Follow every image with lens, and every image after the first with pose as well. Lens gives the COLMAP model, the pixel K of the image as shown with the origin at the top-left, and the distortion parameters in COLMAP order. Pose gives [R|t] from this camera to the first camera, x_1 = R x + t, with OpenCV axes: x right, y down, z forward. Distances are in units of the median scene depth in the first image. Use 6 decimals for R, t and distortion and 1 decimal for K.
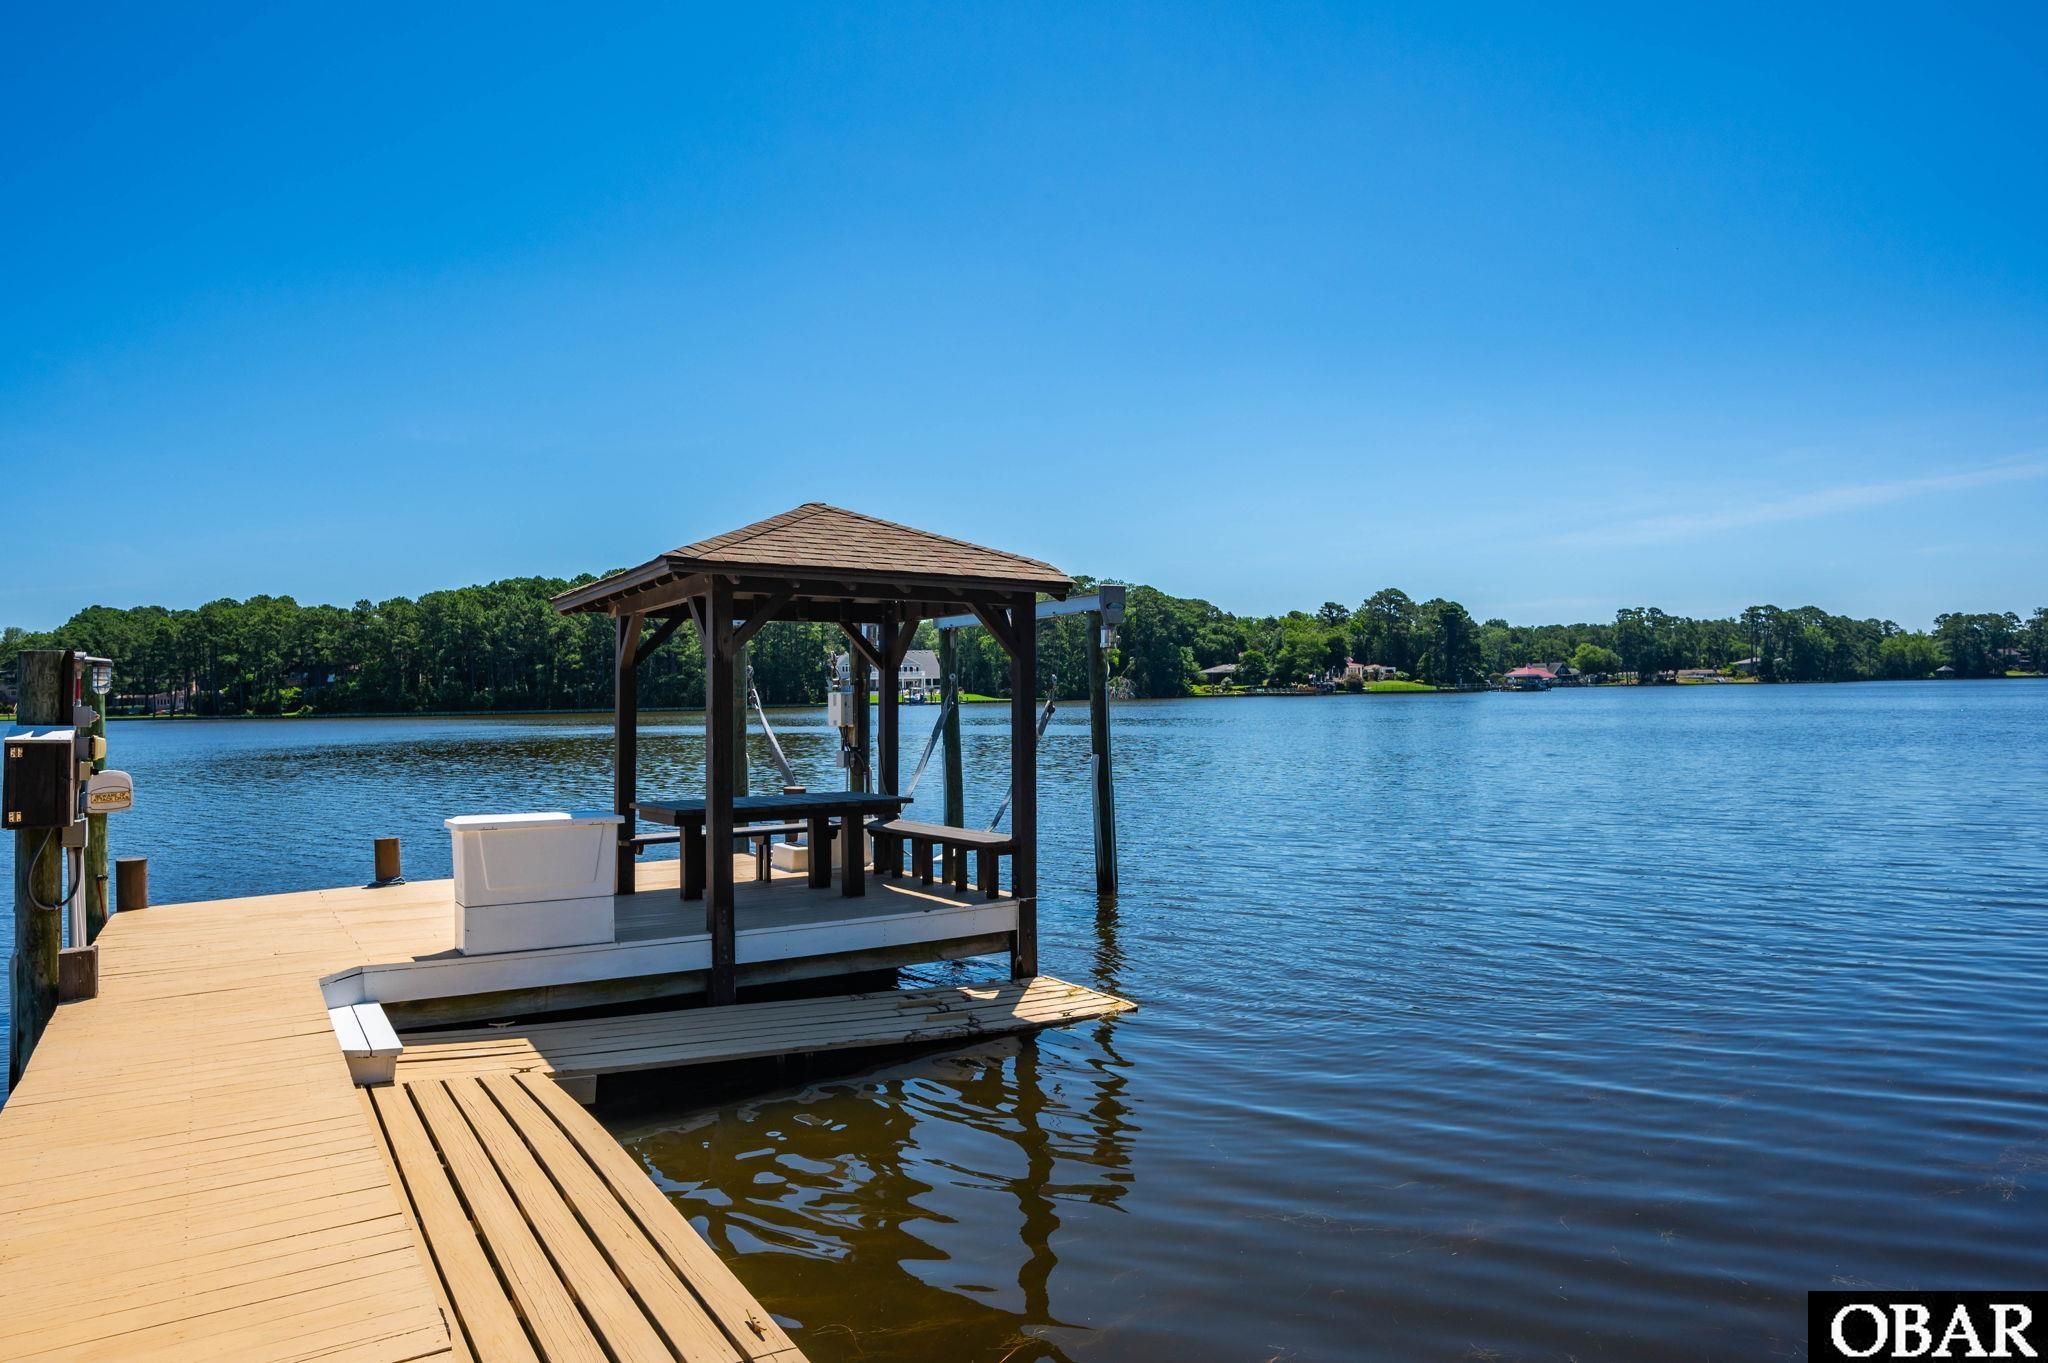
lens RADIAL K [[1287.5, 0, 1025.1], [0, 1287.5, 684.1], [0, 0, 1]] dist [0.004472, 0.002061]
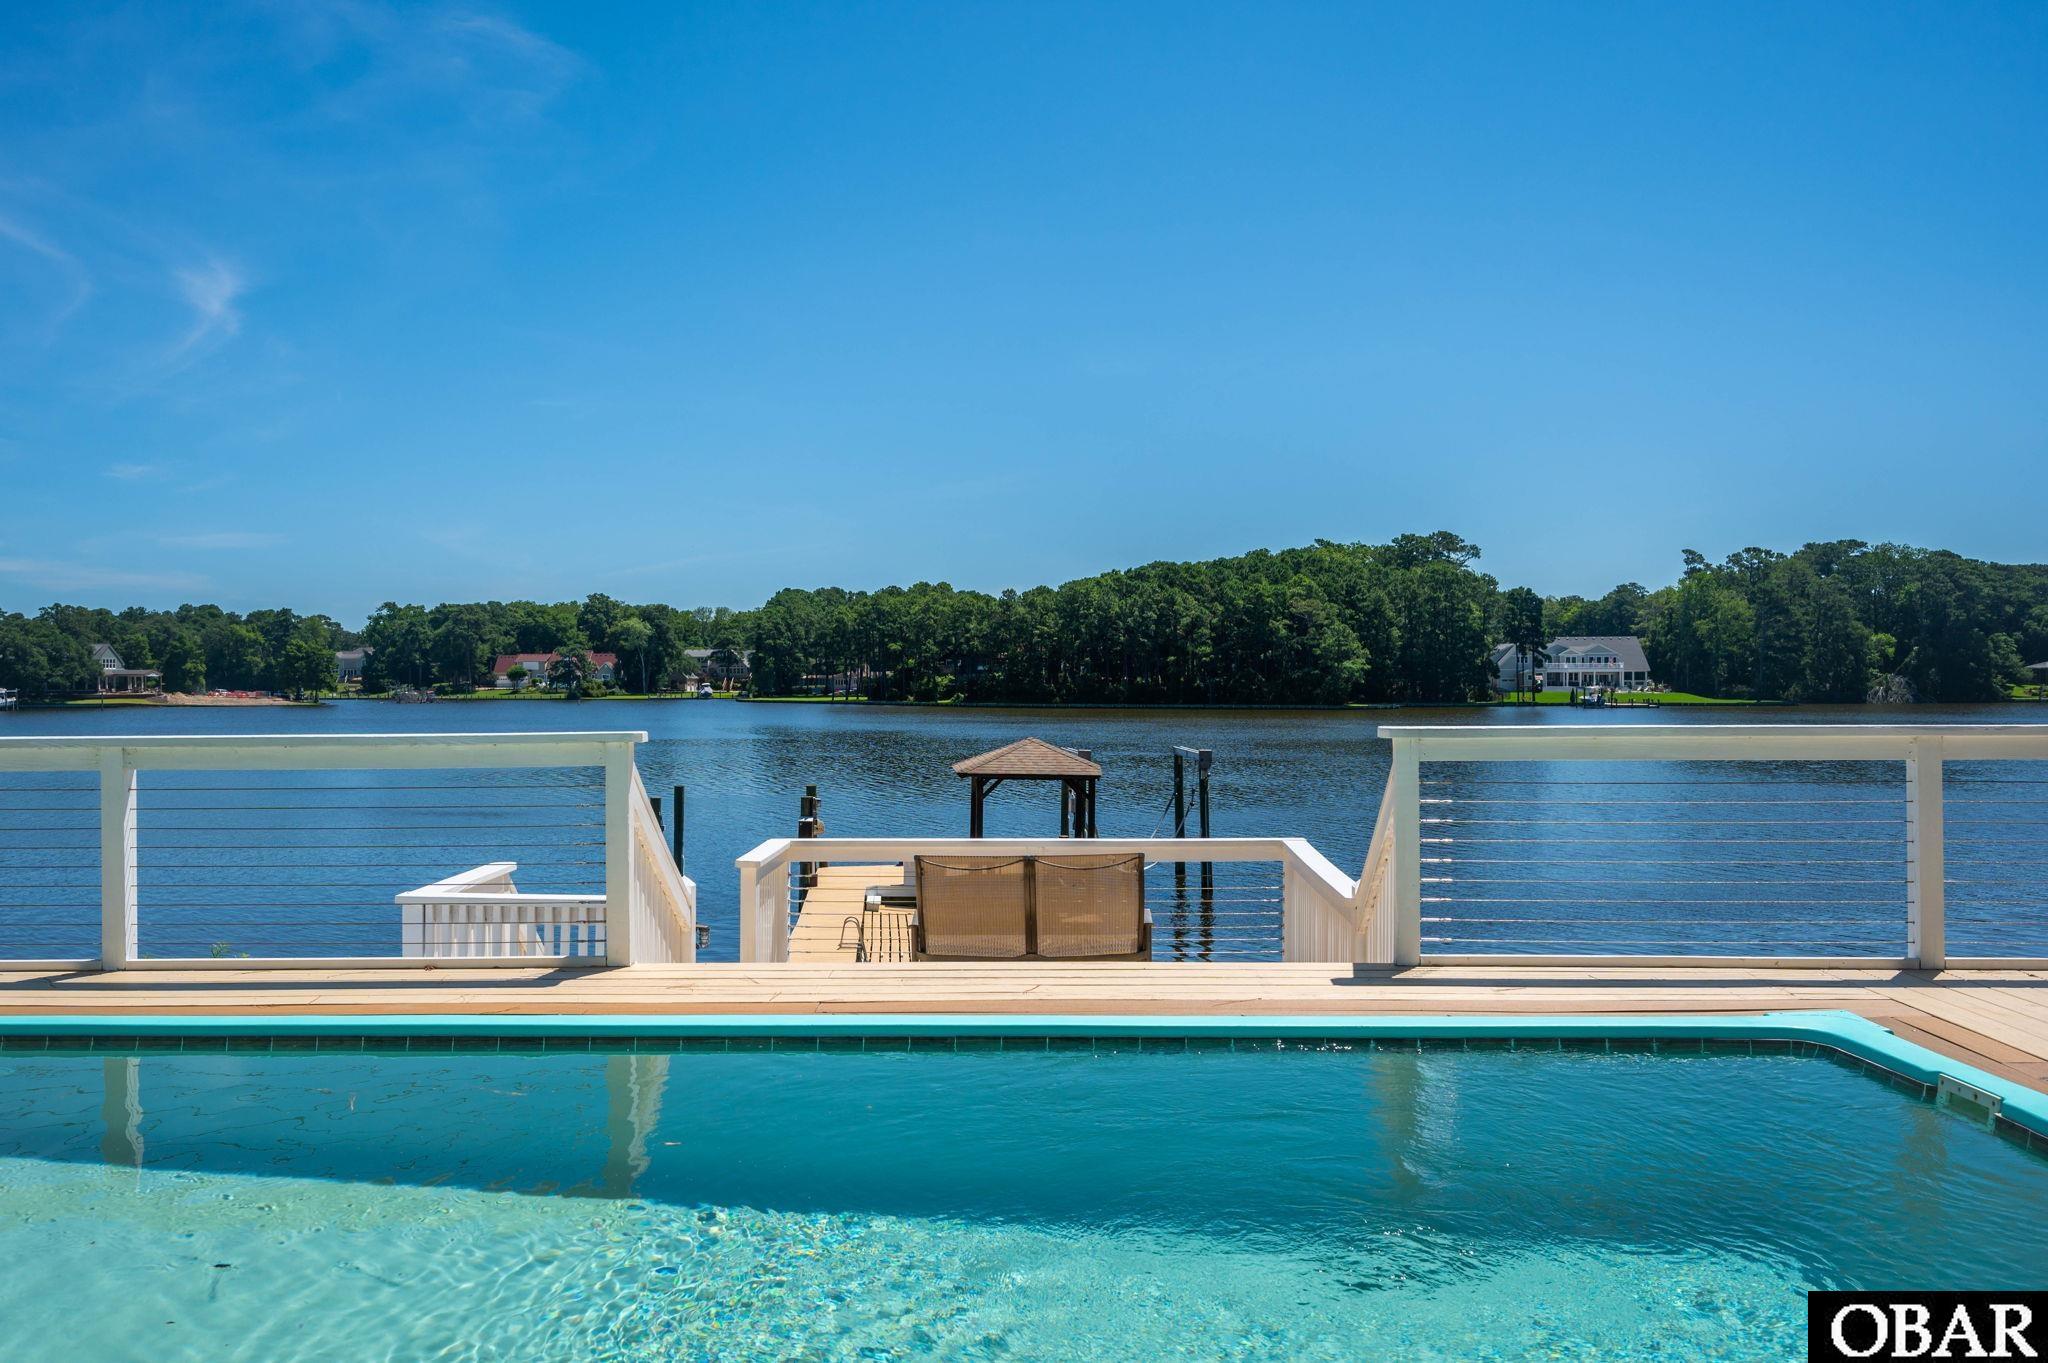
lens RADIAL K [[1610.7, 0, 1019.2], [0, 1610.7, 680.9], [0, 0, 1]] dist [-0.000404, 0.002268]
pose [[0.887841, 0.016435, -0.459858, 0.063832], [-0.010111, 0.999817, 0.016211, -0.014072], [0.460040, -0.009743, 0.887845, -0.096730]]
